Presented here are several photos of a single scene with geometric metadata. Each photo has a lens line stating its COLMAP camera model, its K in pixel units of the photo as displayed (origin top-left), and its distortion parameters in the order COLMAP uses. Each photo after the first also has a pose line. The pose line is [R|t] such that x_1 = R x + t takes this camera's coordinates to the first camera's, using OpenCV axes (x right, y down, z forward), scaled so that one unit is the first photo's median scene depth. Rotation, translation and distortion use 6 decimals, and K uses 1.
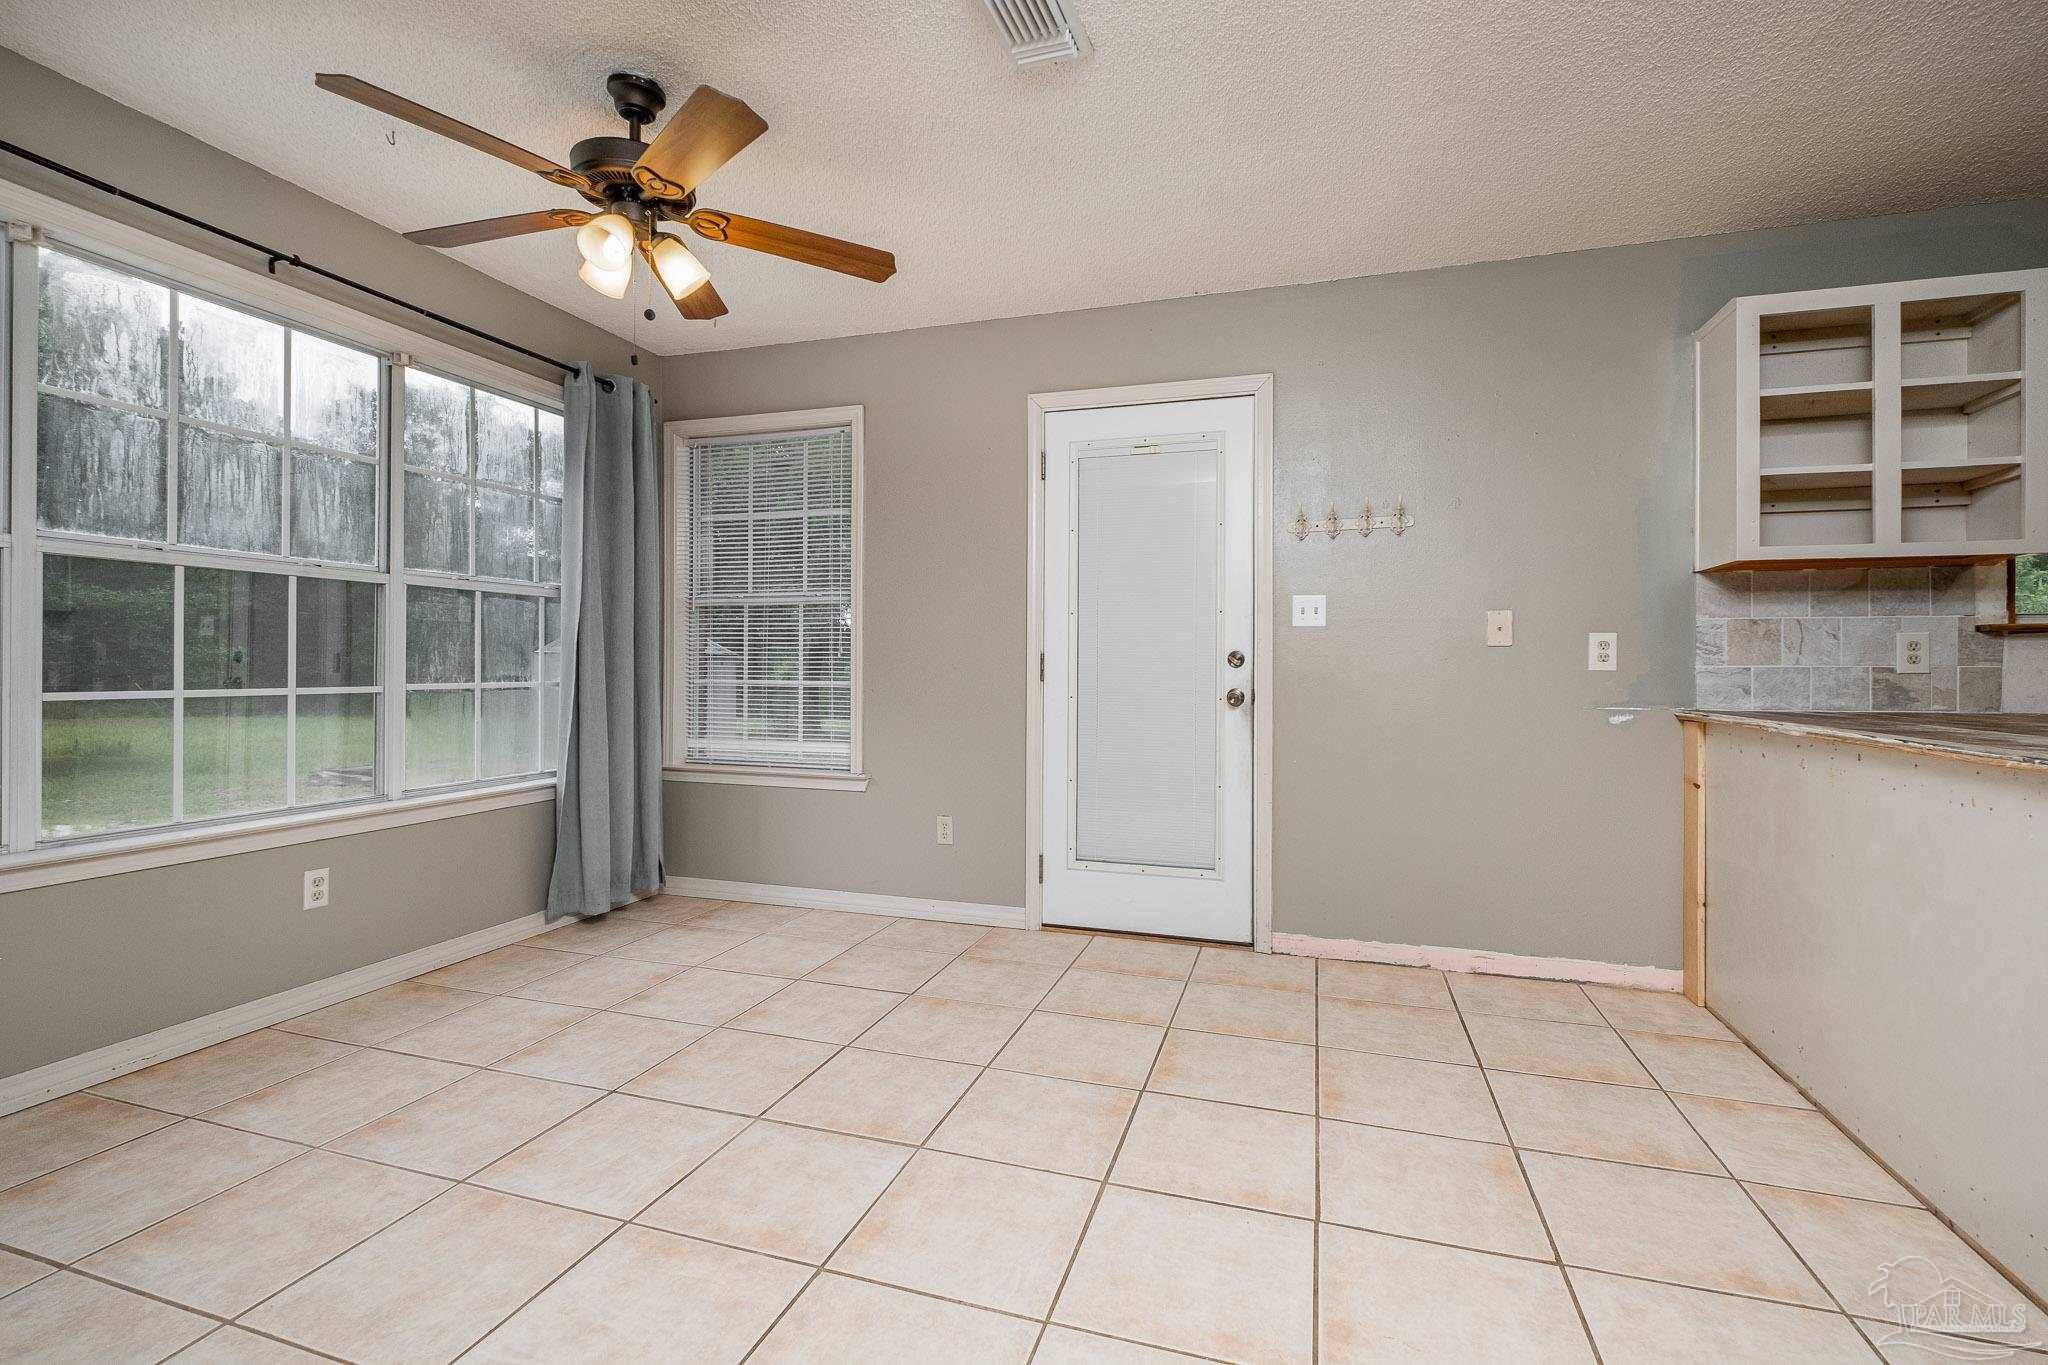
lens RADIAL K [[887.6, 0, 1033.3], [0, 887.6, 665.9], [0, 0, 1]] dist [0.003329, -0.005451]
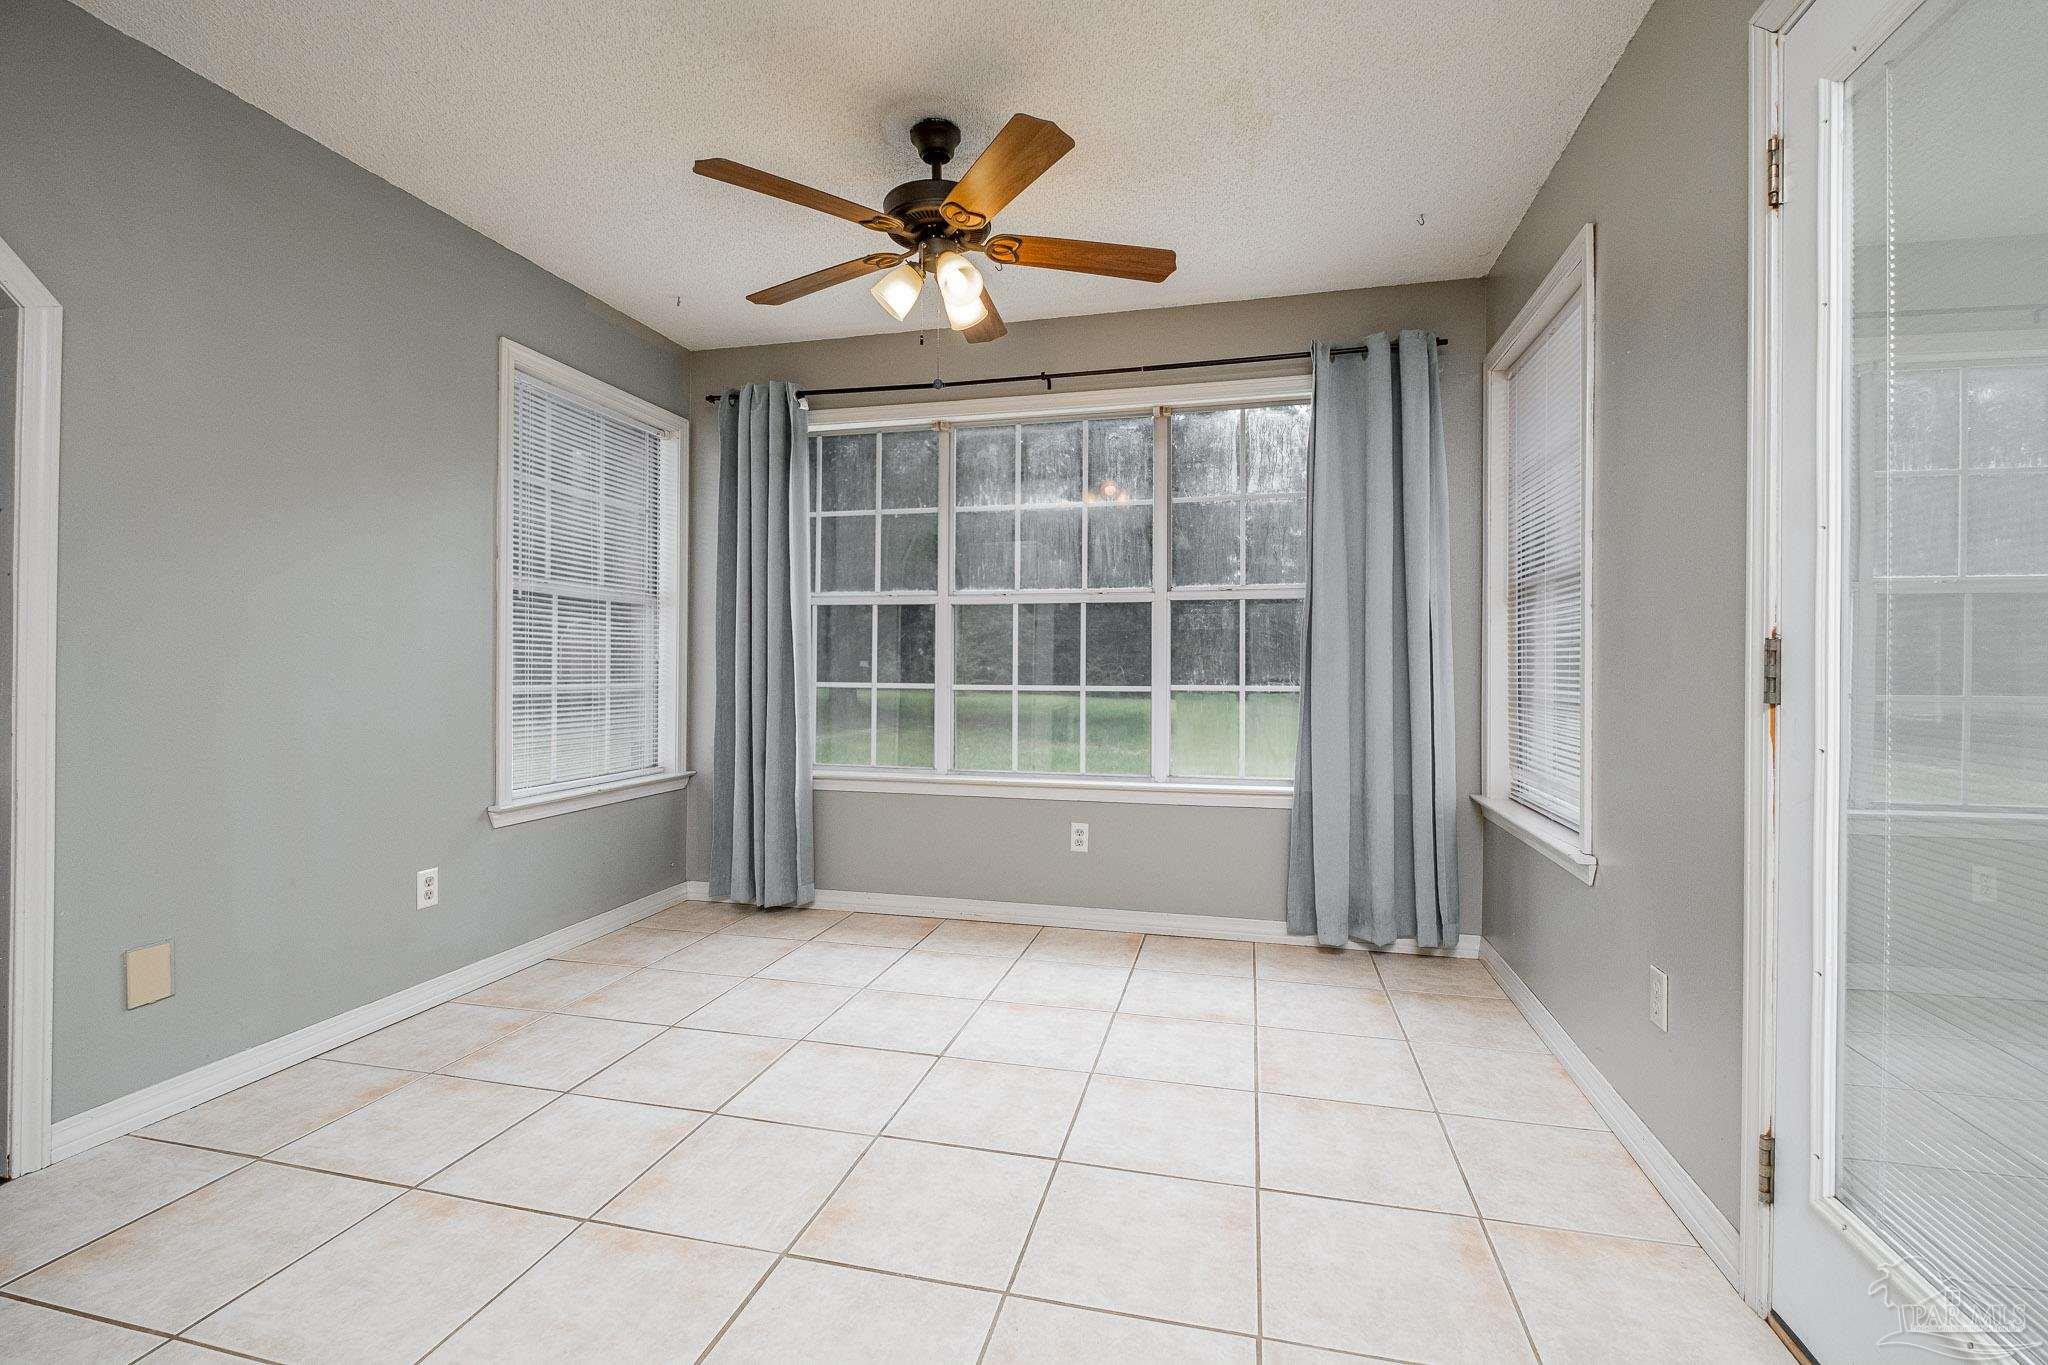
lens RADIAL K [[887.6, 0, 1033.3], [0, 887.6, 665.9], [0, 0, 1]] dist [0.003329, -0.005451]
pose [[0.075177, 0.001692, -0.997169, 0.463242], [-0.000639, 0.999998, 0.001648, -0.007023], [0.997170, 0.000513, 0.075178, 0.748365]]
